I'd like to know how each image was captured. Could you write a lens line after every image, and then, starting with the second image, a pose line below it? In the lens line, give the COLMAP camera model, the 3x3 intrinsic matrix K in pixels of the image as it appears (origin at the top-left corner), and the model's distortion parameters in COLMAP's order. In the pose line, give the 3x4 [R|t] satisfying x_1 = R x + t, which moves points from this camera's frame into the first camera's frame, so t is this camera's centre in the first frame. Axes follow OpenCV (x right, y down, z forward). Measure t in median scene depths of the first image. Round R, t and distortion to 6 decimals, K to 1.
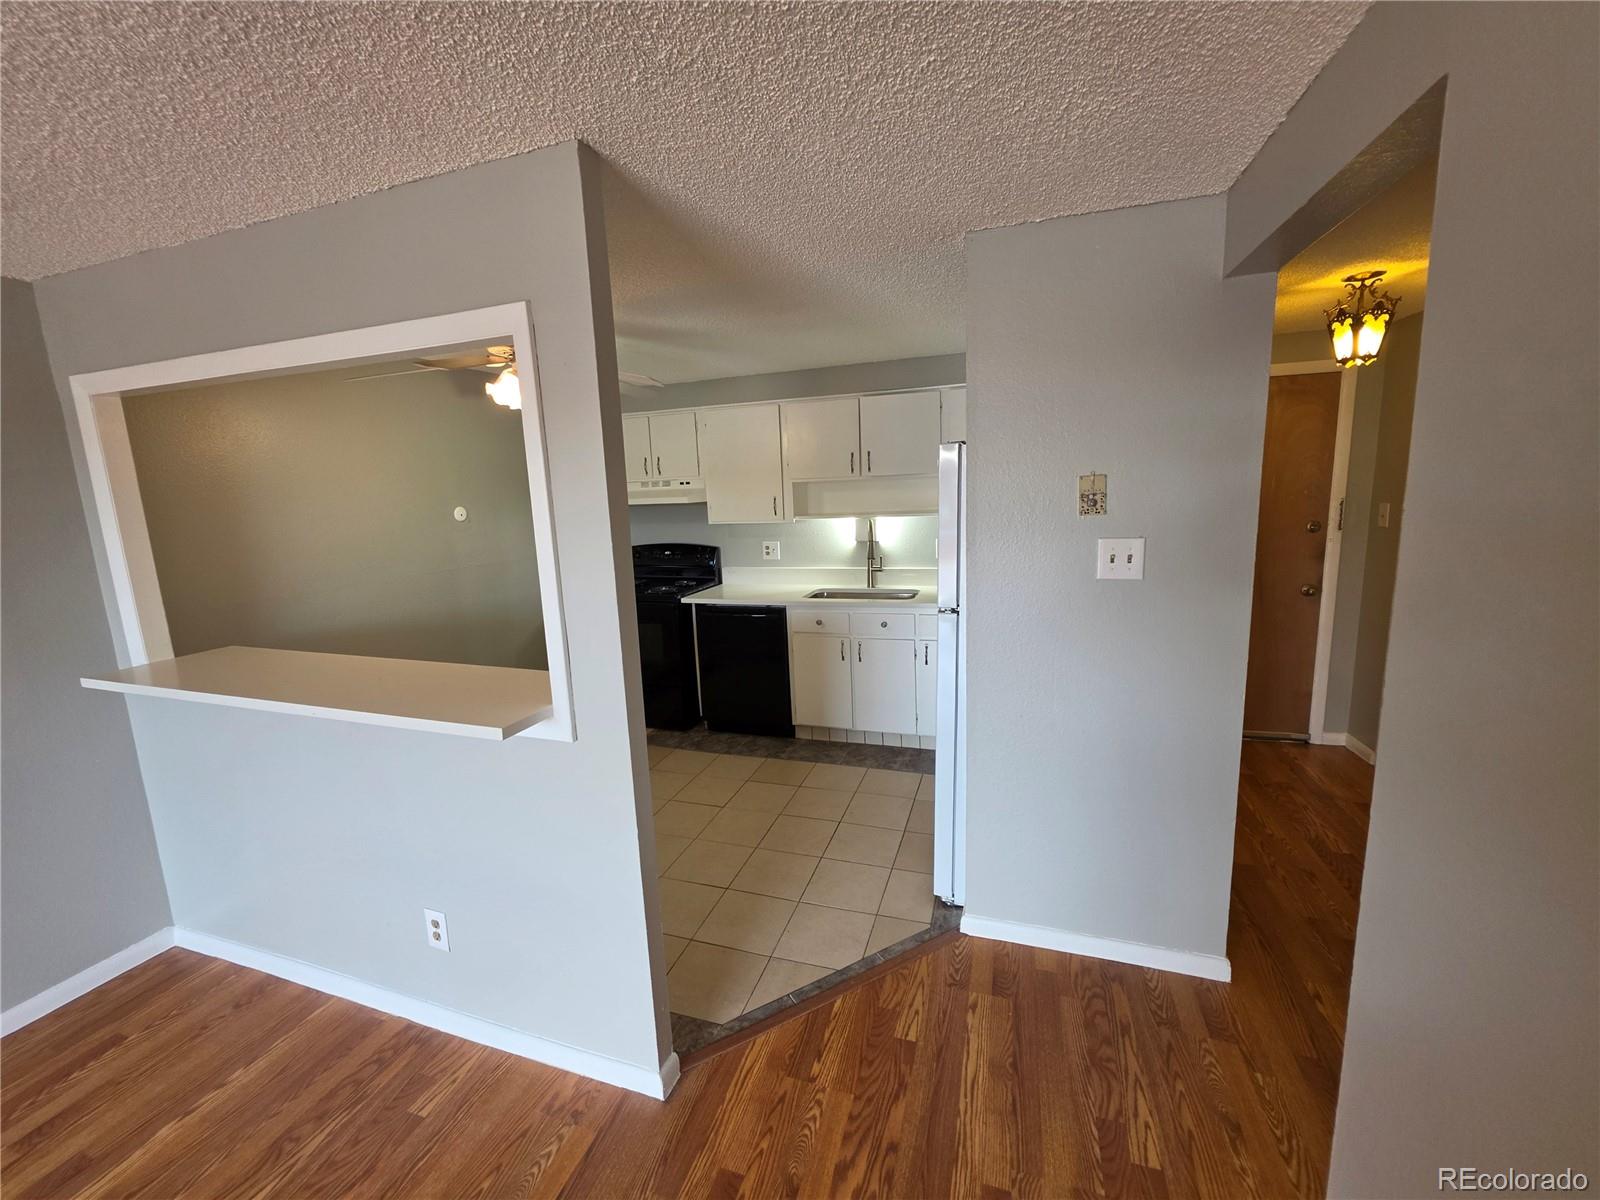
lens RADIAL K [[640.5, 0, 793.8], [0, 640.5, 594.5], [0, 0, 1]] dist [-0.004599, 0.001828]
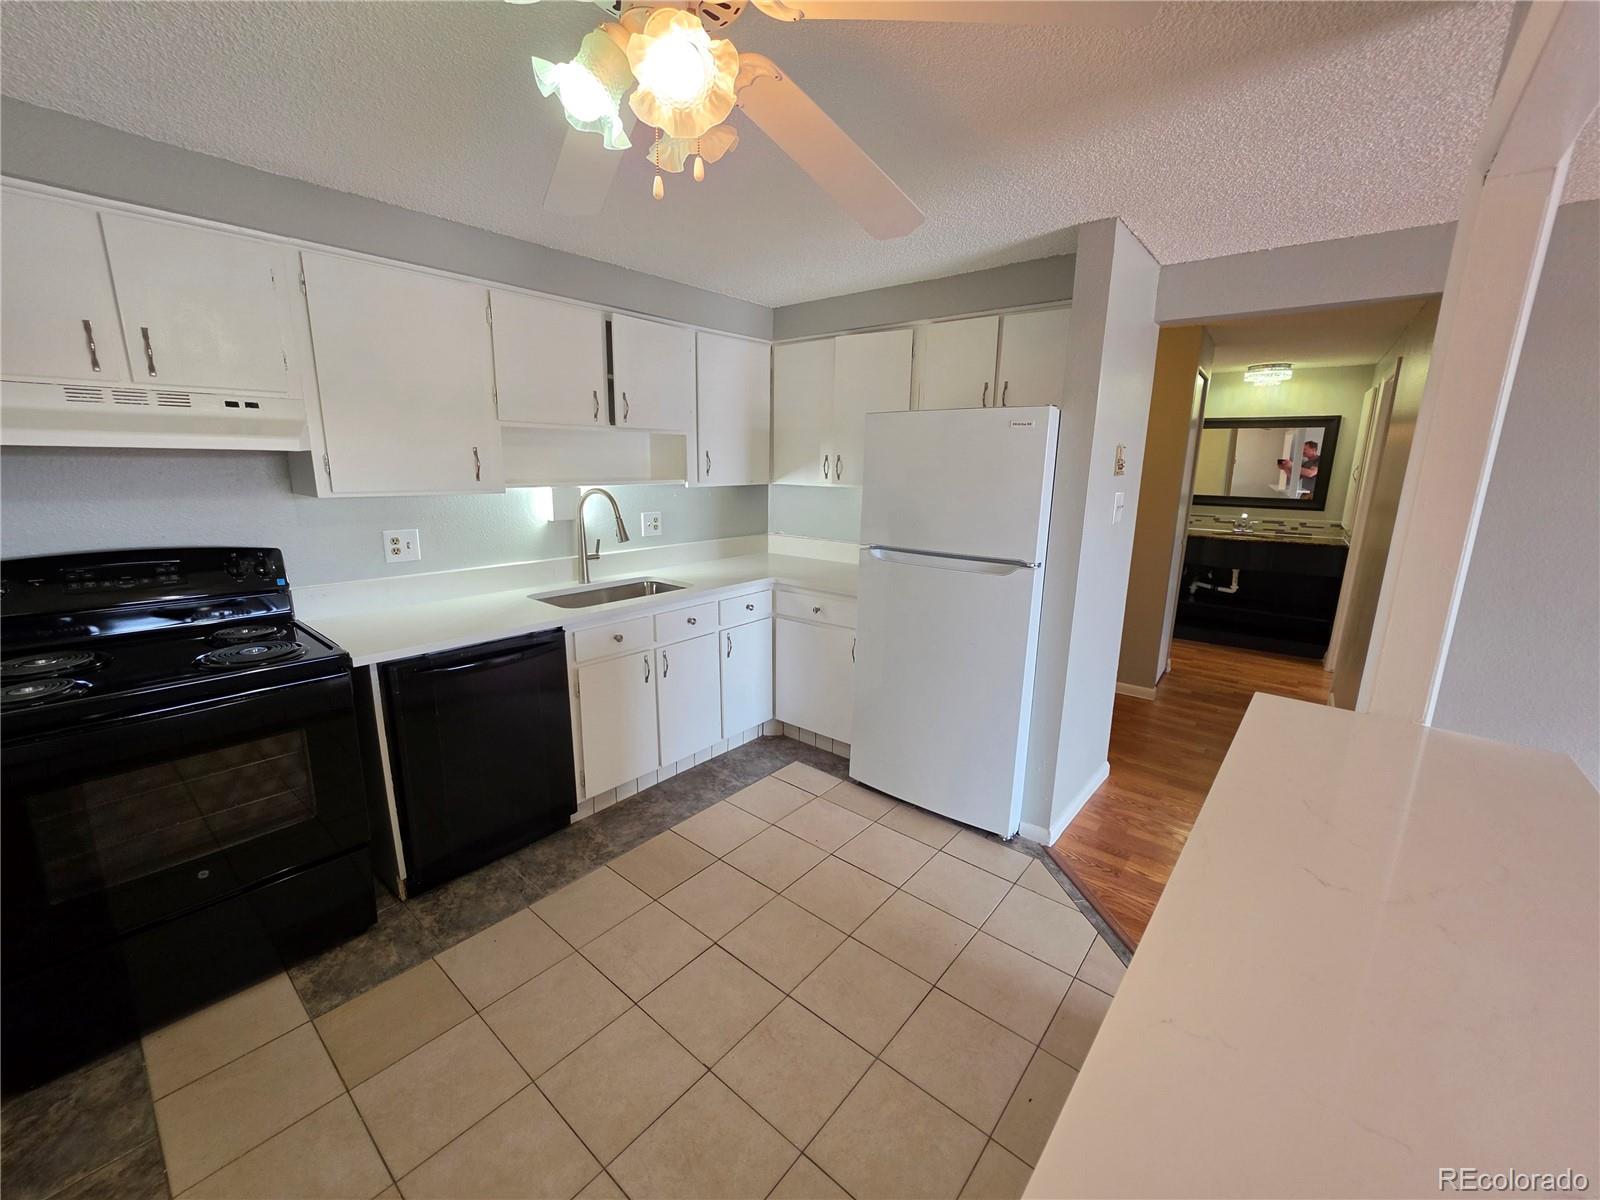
lens RADIAL K [[640.5, 0, 795.7], [0, 640.5, 595.8], [0, 0, 1]] dist [-0.004599, 0.001828]
pose [[0.358869, -0.149990, 0.921258, -0.830194], [0.122583, 0.986029, 0.112785, -0.088435], [-0.925303, 0.072456, 0.372242, 0.911322]]
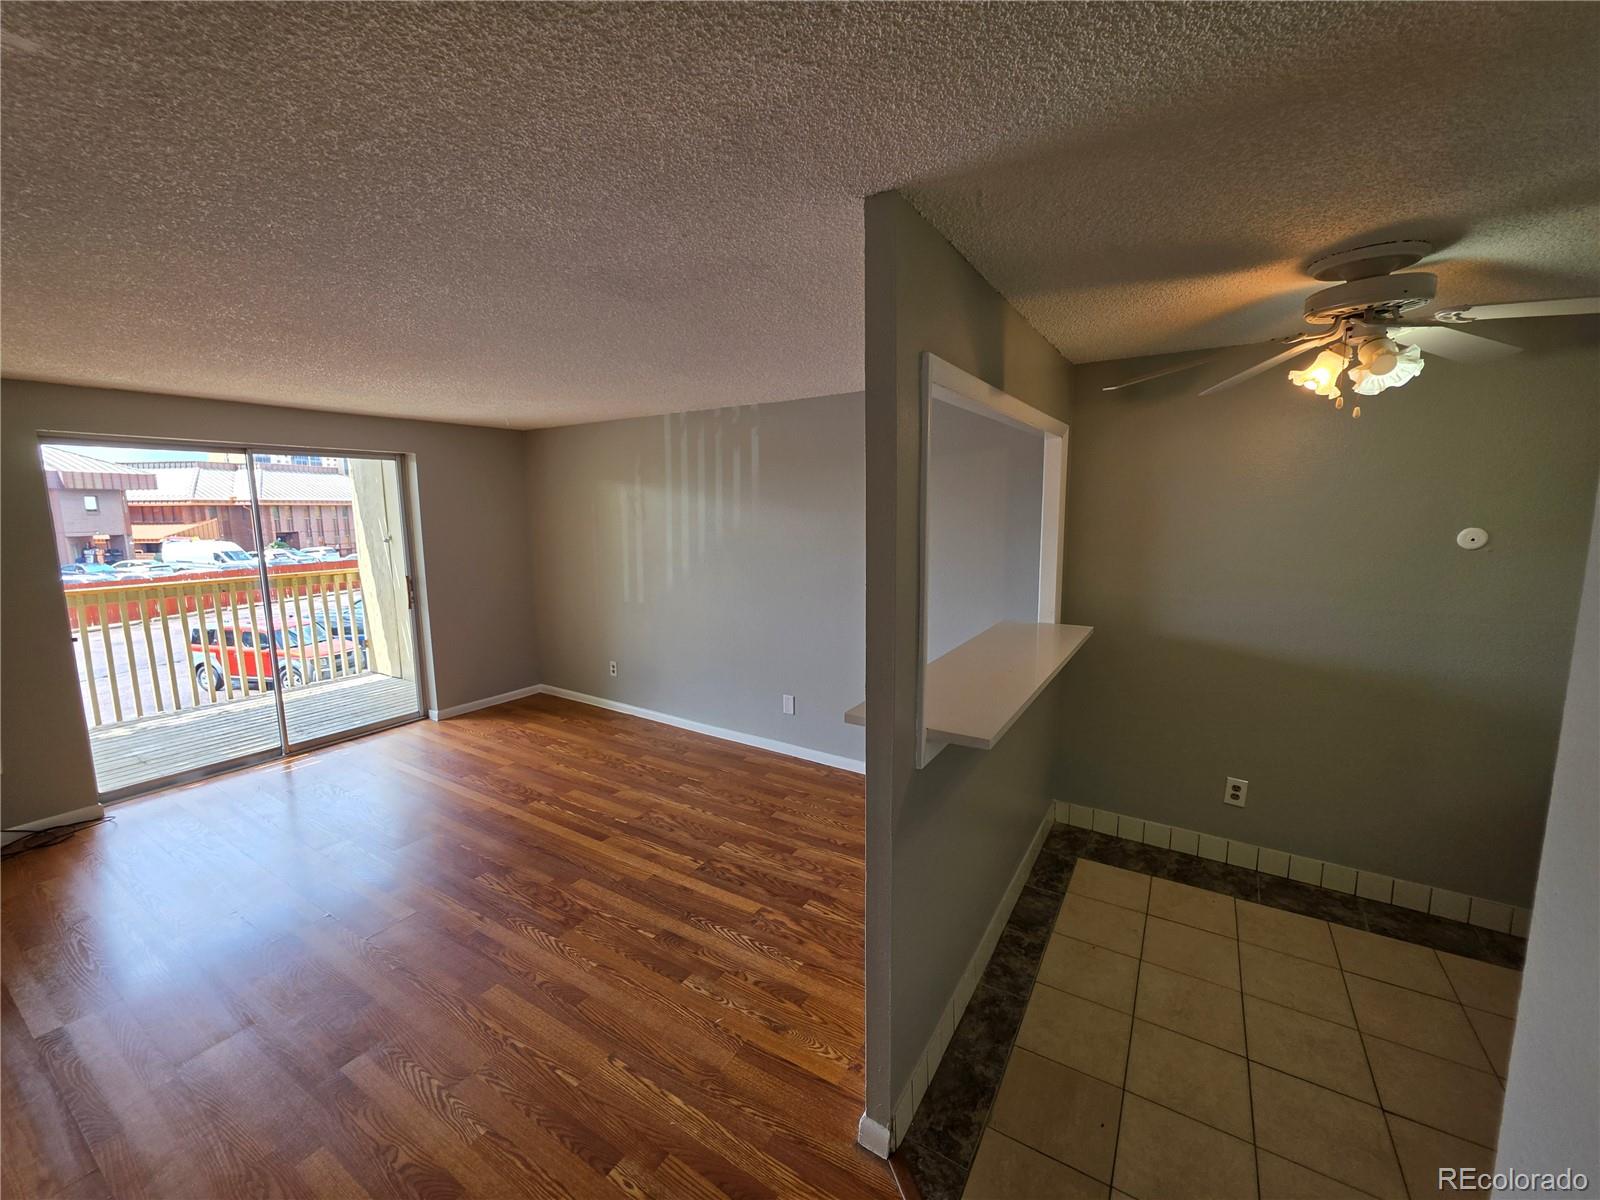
lens RADIAL K [[640.5, 0, 801.3], [0, 640.5, 593.3], [0, 0, 1]] dist [-0.004599, 0.001828]
pose [[-0.219948, 0.171907, -0.960245, 0.439152], [-0.142136, 0.968198, 0.205887, -0.158977], [0.965101, 0.181770, -0.188519, 0.667096]]
